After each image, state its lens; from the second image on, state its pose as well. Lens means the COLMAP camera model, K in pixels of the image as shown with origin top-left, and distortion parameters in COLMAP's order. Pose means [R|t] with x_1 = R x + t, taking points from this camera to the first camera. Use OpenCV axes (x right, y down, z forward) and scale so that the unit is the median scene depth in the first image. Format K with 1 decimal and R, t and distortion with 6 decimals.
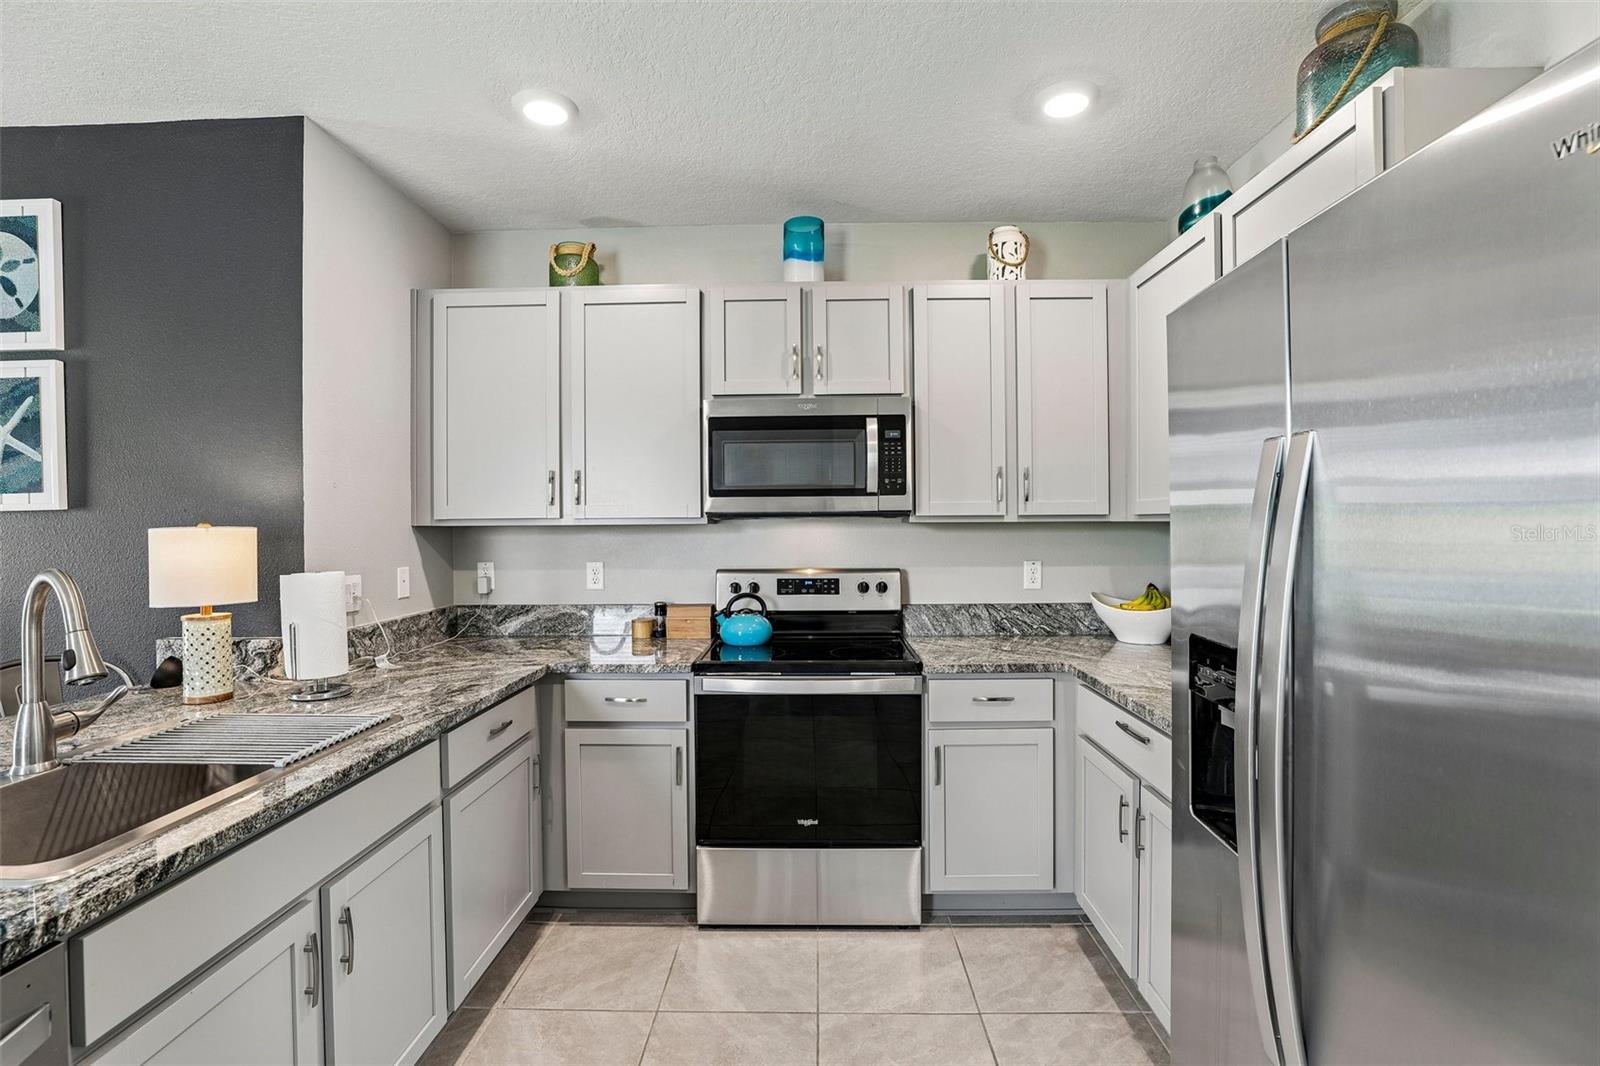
lens RADIAL K [[729.2, 0, 805.4], [0, 729.2, 526.6], [0, 0, 1]] dist [-0.016040, 0.000609]
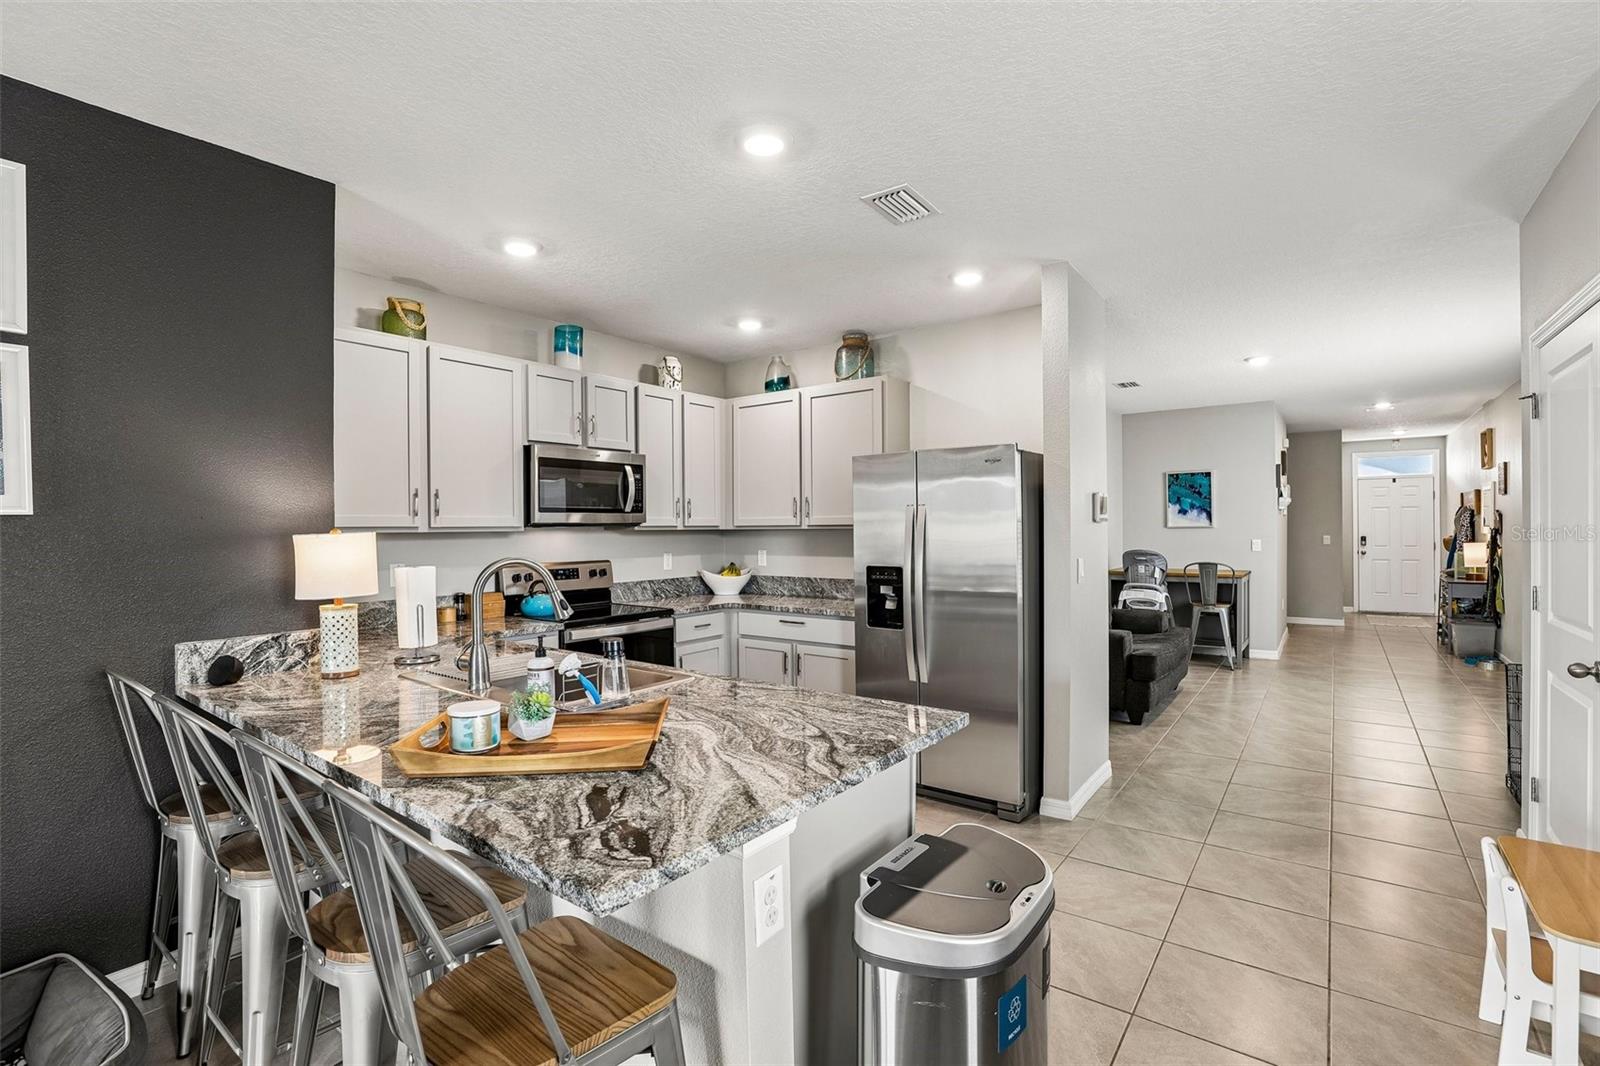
lens RADIAL K [[729.2, 0, 805.4], [0, 729.2, 526.6], [0, 0, 1]] dist [-0.016040, 0.000609]
pose [[0.574360, 0.003016, 0.818597, -0.985043], [0.008457, 0.999918, -0.009618, 0.005946], [-0.818559, 0.012447, 0.574288, -0.246383]]
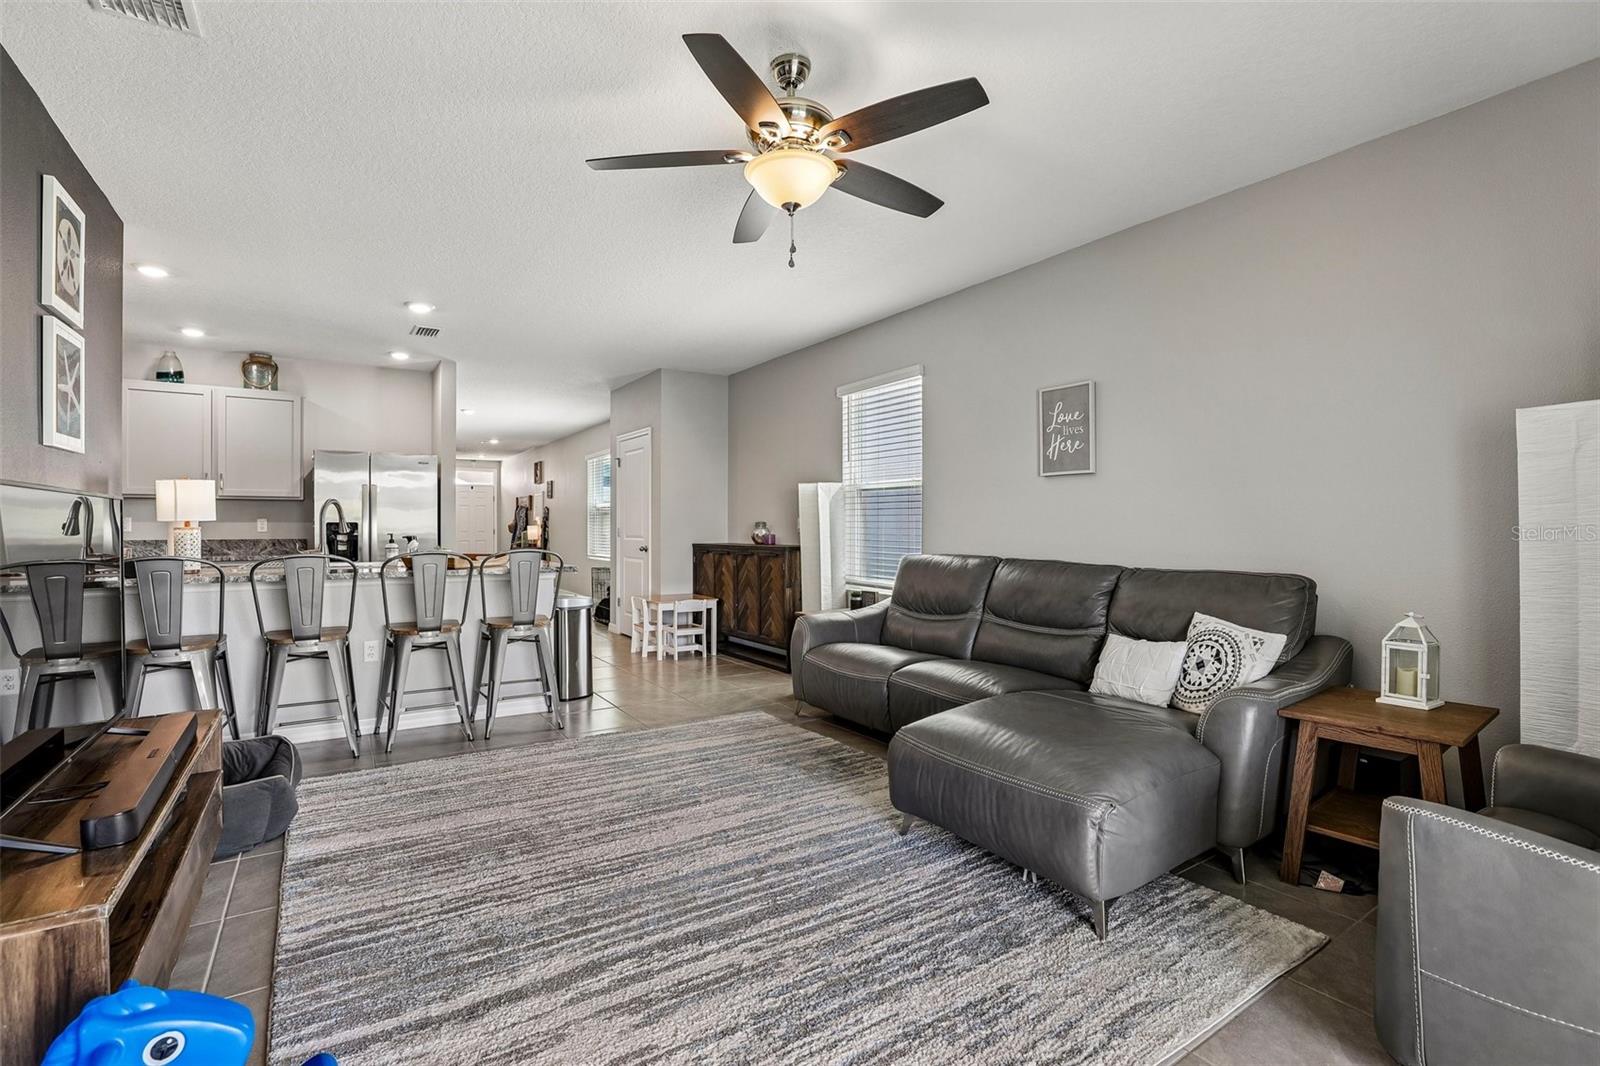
lens RADIAL K [[729.2, 0, 805.4], [0, 729.2, 526.6], [0, 0, 1]] dist [-0.016040, 0.000609]
pose [[-0.564373, 0.006049, 0.825498, -2.410024], [0.008440, 0.999963, -0.001557, 0.099308], [-0.825477, 0.006089, -0.564403, 0.536016]]
